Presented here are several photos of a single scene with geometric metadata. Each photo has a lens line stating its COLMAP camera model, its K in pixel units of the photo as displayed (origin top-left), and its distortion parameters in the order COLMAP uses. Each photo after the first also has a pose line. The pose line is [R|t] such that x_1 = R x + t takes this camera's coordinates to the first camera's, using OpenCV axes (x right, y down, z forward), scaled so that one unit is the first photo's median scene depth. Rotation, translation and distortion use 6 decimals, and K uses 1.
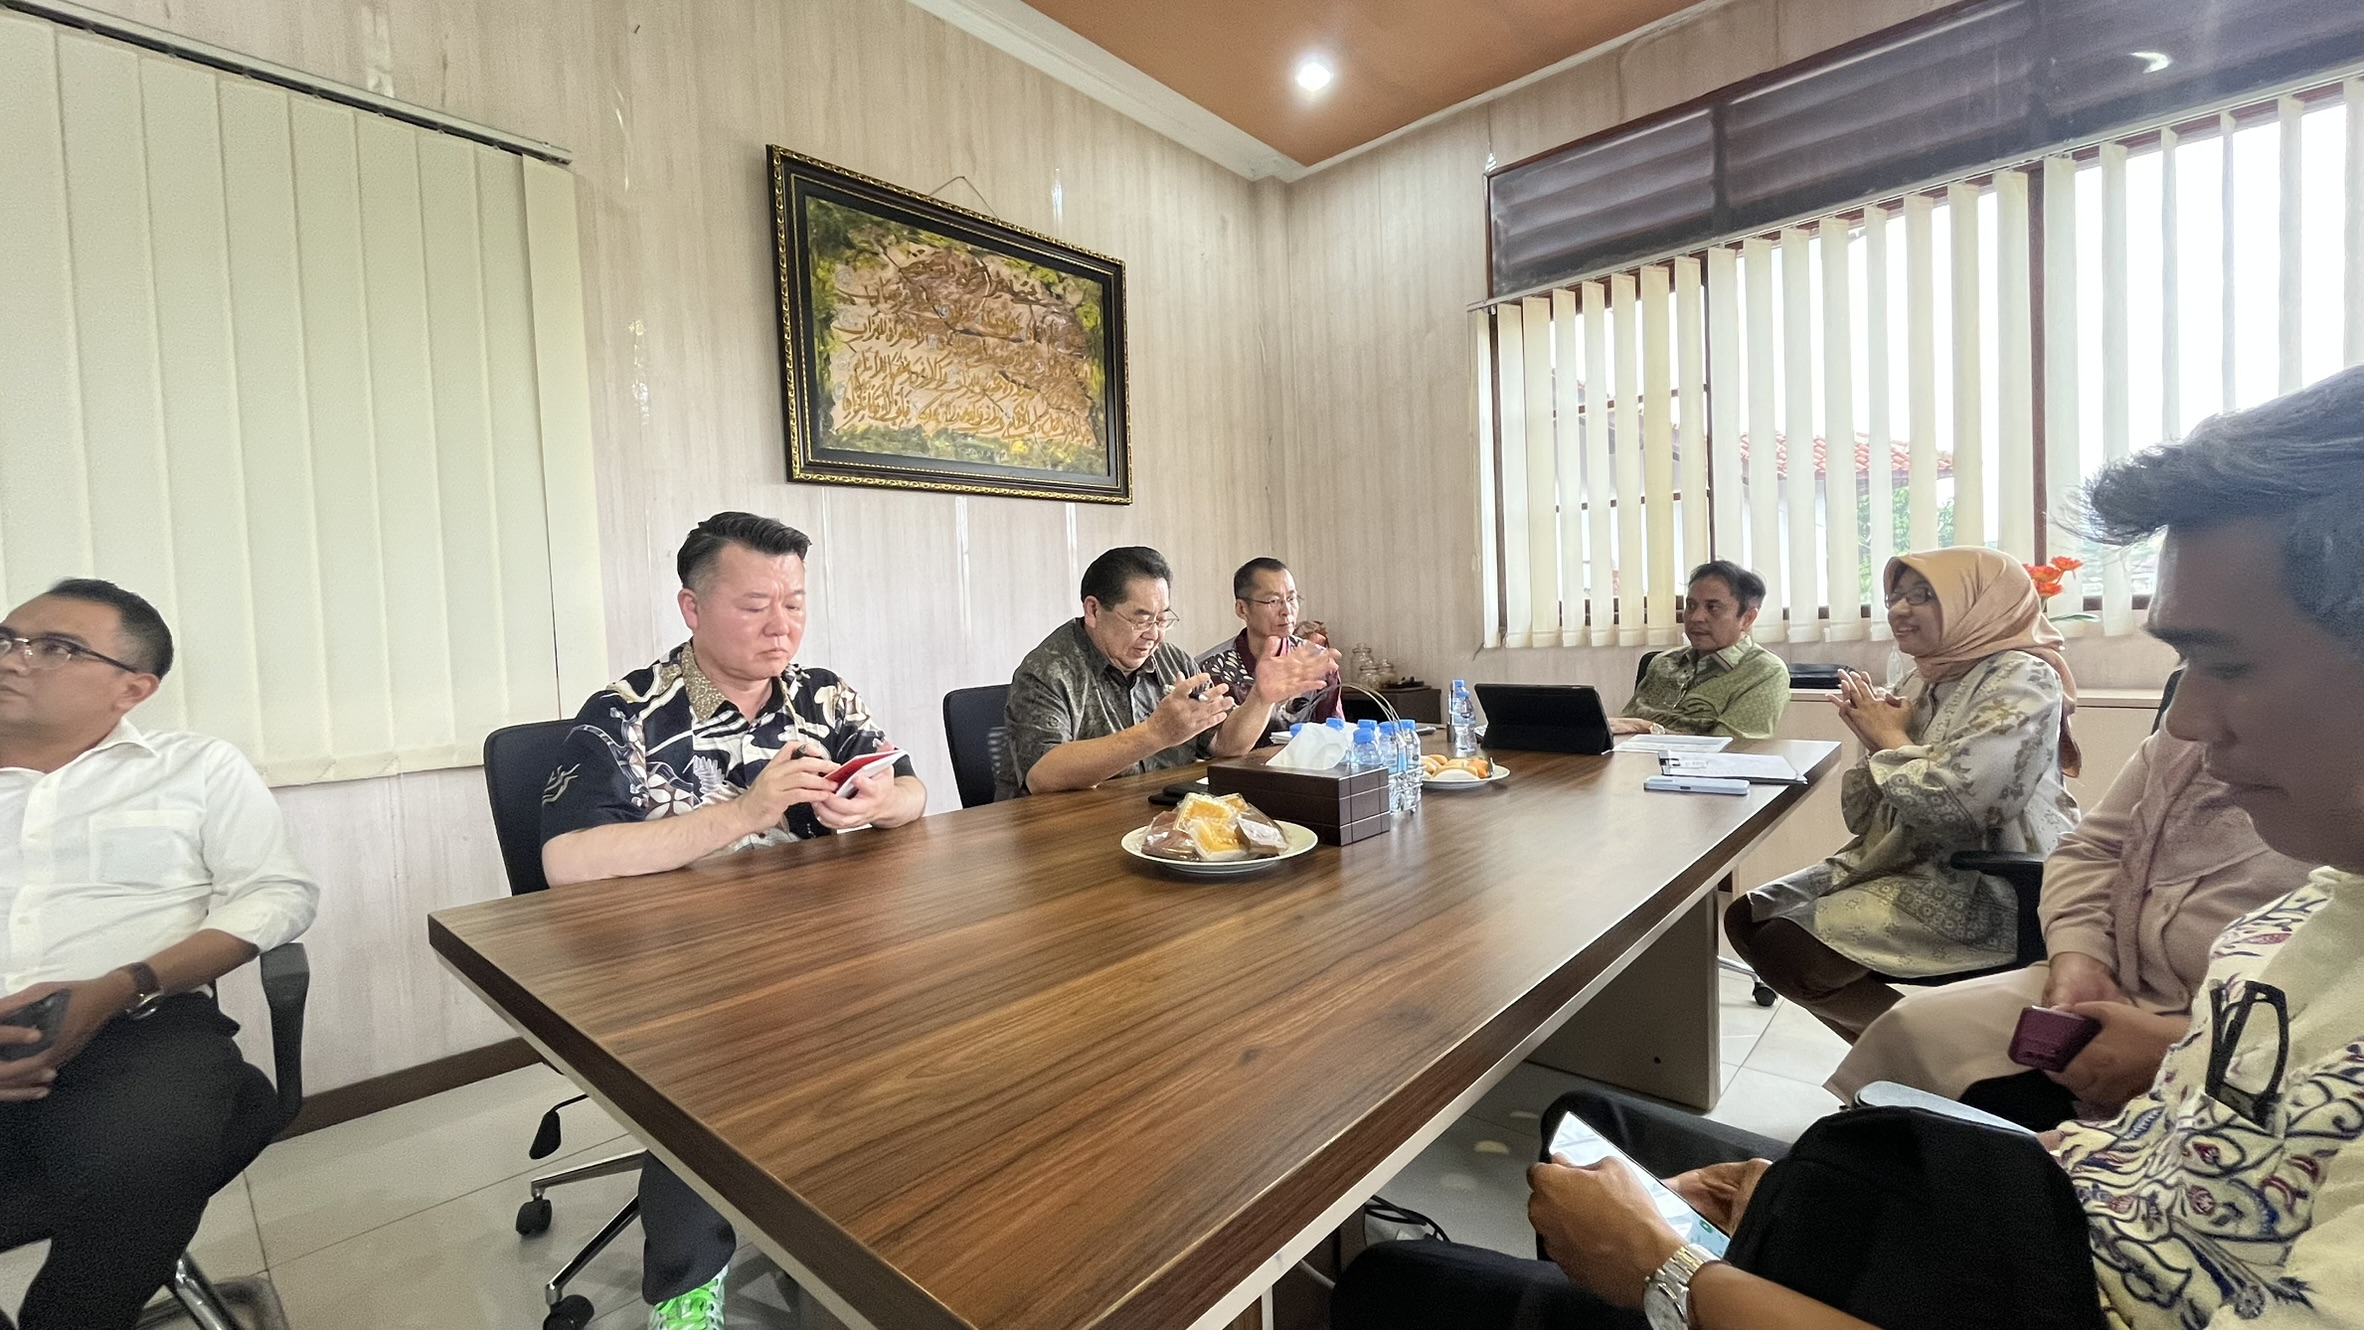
lens RADIAL K [[965.1, 0, 1179.2], [0, 965.1, 658.9], [0, 0, 1]] dist [0.001003, -0.000081]
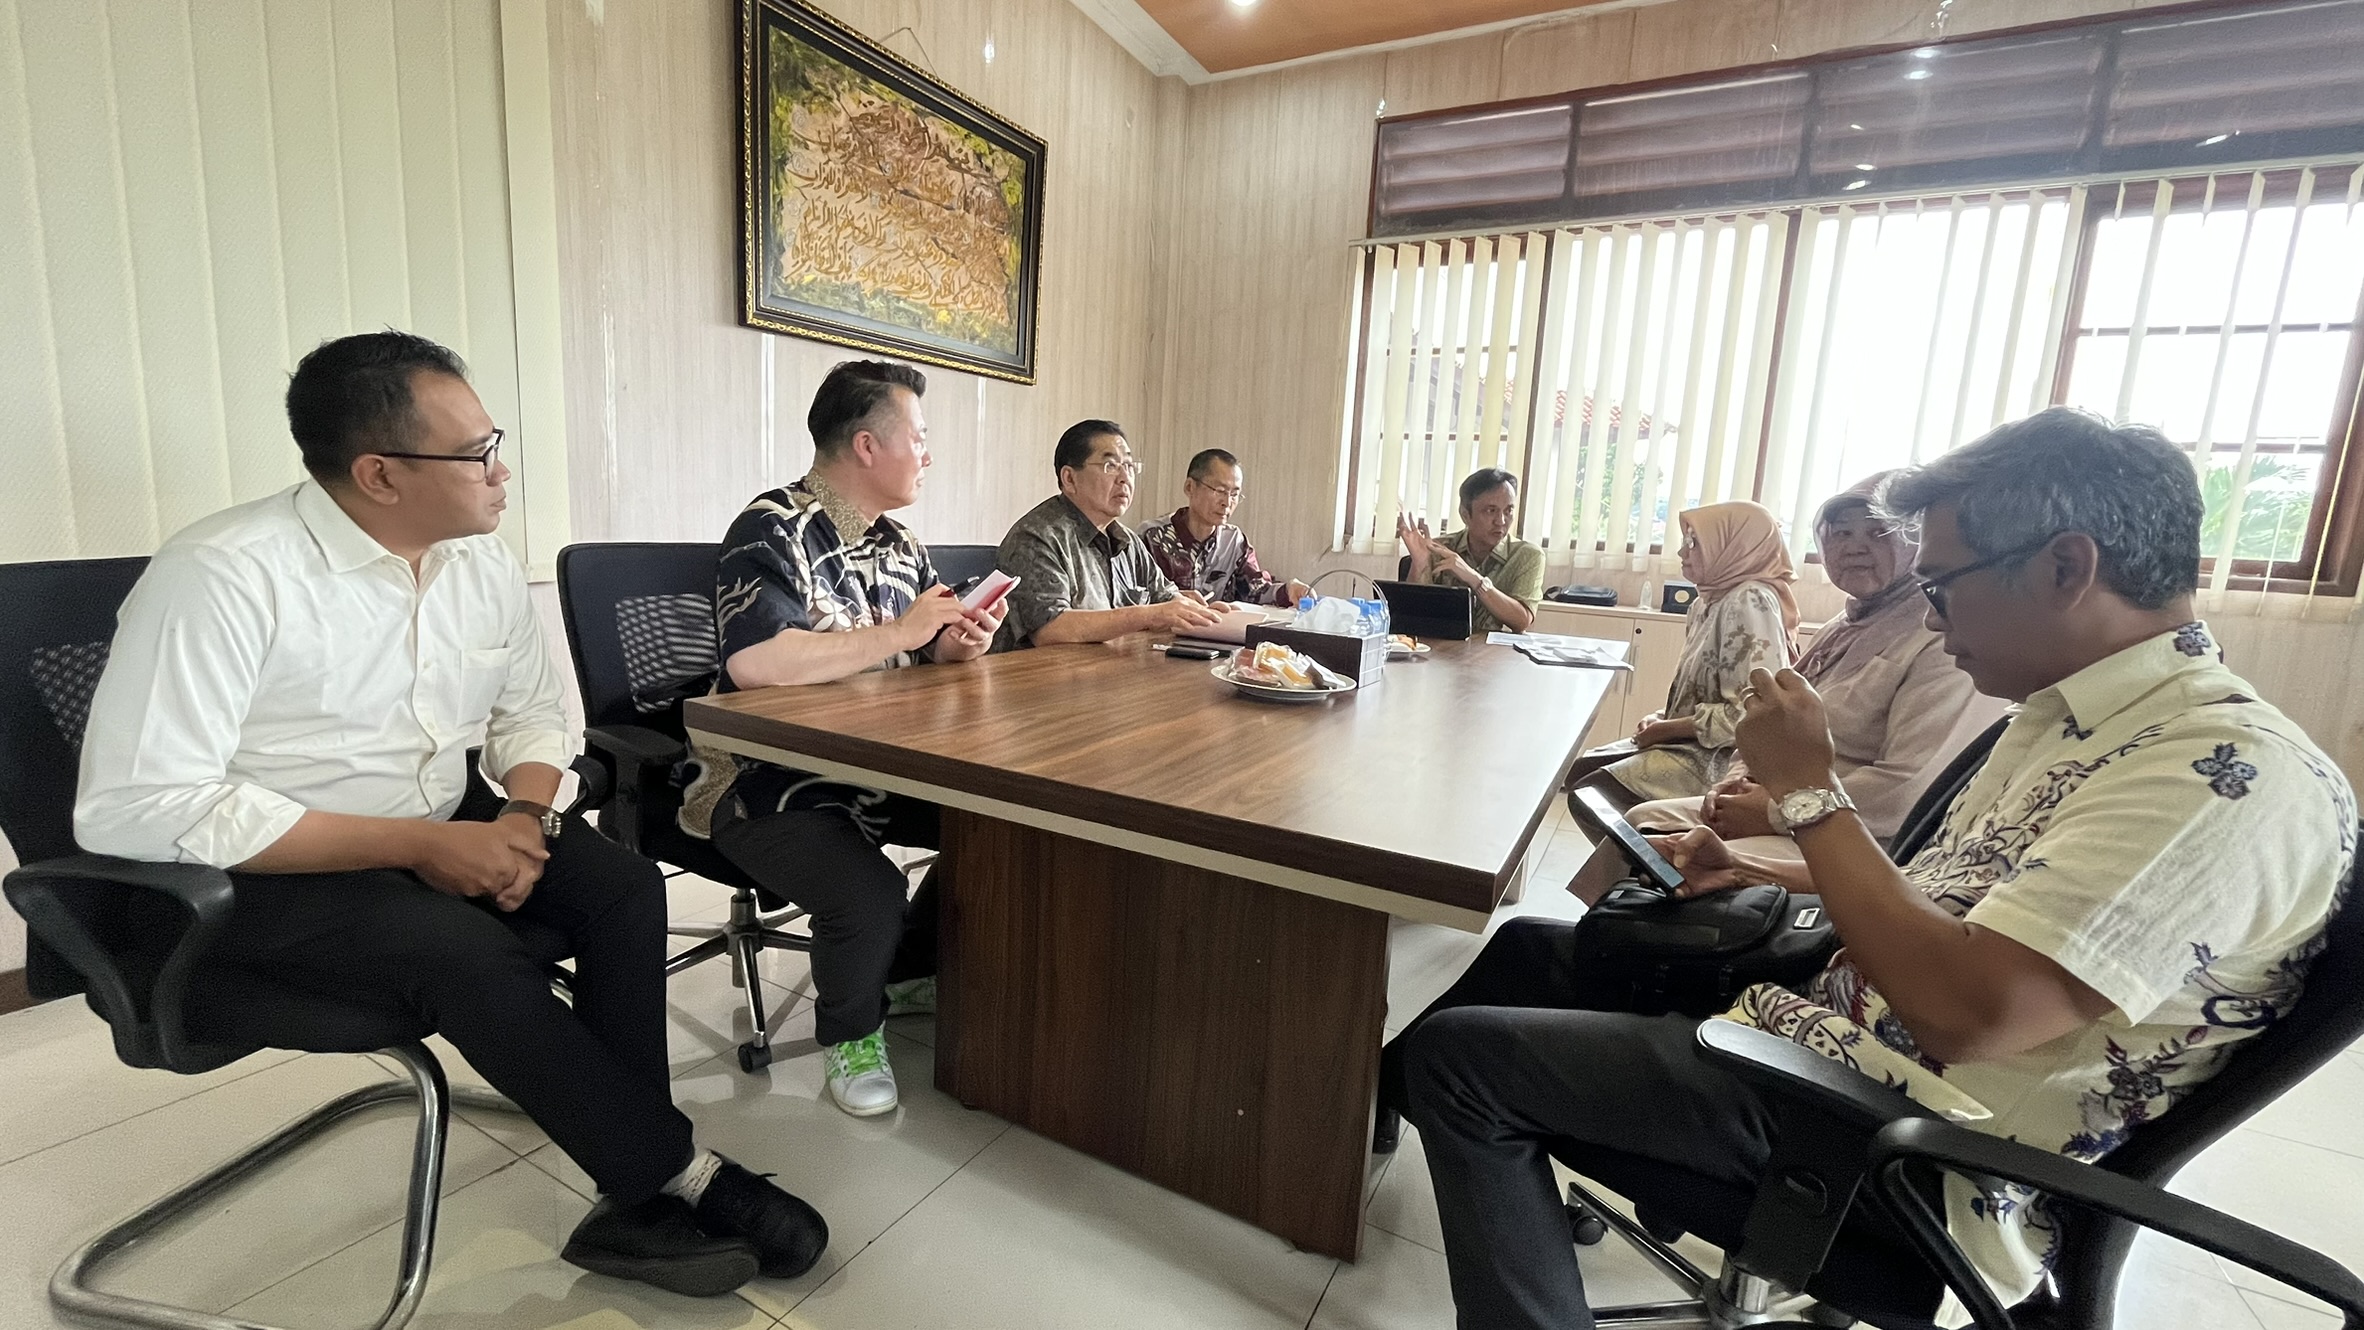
lens RADIAL K [[968.3, 0, 1179.6], [0, 968.3, 663.1], [0, 0, 1]] dist [-0.002355, -0.000162]
pose [[0.966672, 0.056063, 0.249802, -0.176230], [-0.085426, 0.990442, 0.108293, 0.013745], [-0.241343, -0.126023, 0.962222, -0.105907]]
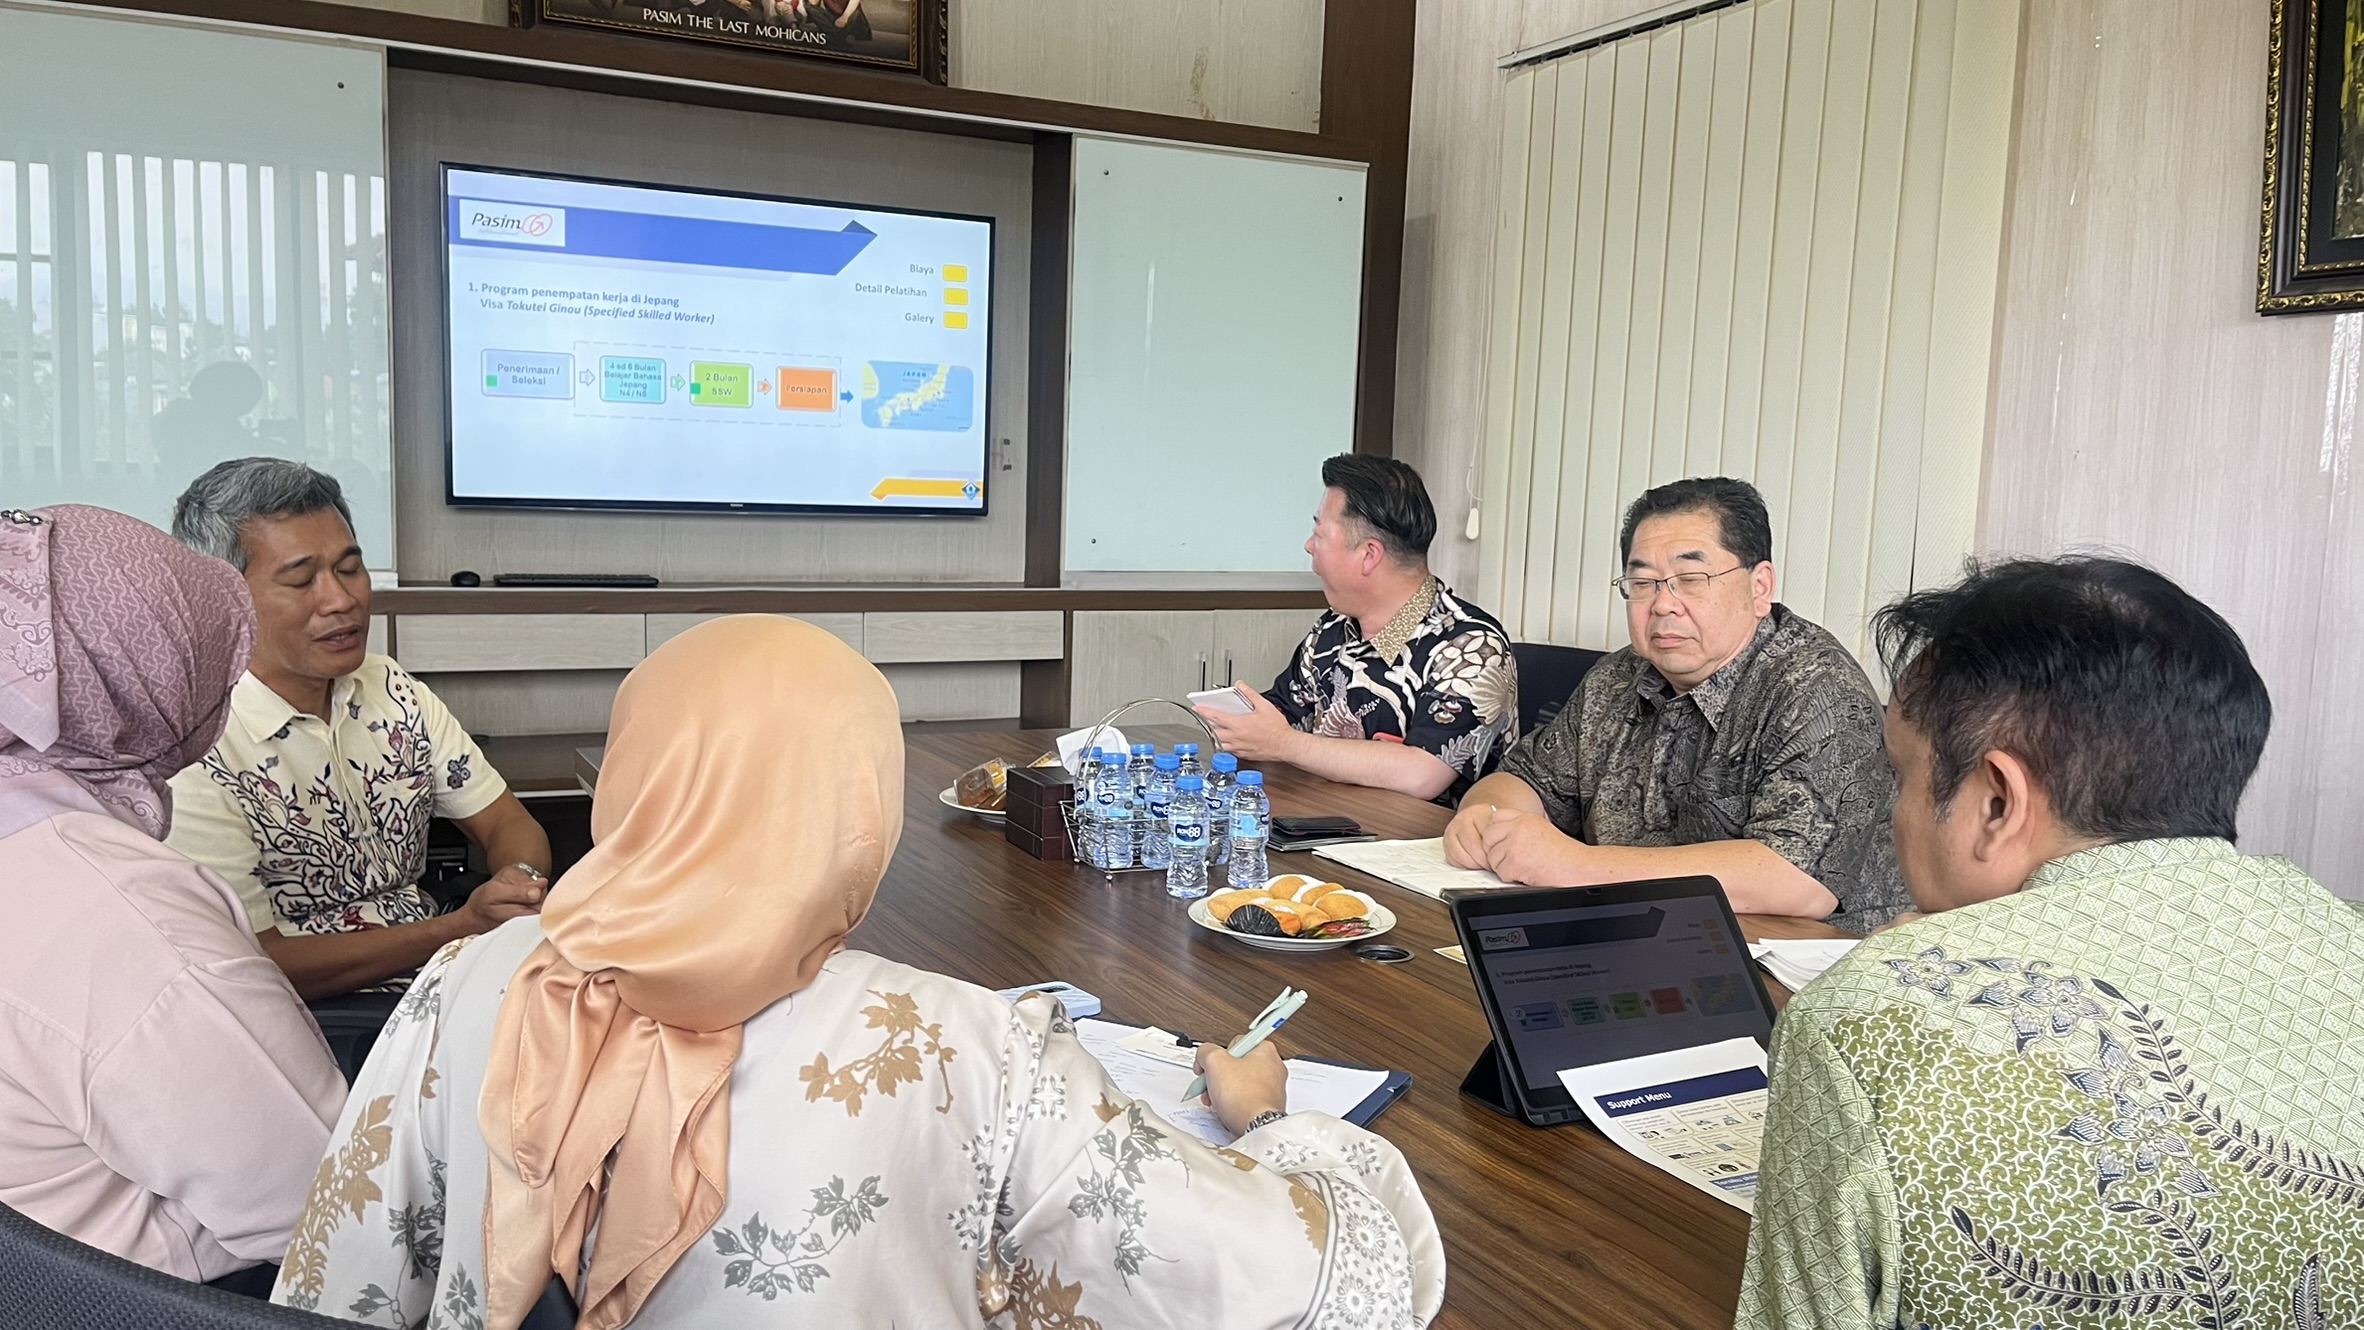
lens RADIAL K [[1769.1, 0, 1168.0], [0, 1769.1, 694.5], [0, 0, 1]] dist [0.079079, -0.119498]
pose [[-0.364662, 0.138481, -0.920785, 0.701120], [-0.052593, 0.984237, 0.168852, -0.100337], [0.929653, 0.110001, -0.351631, 0.725091]]
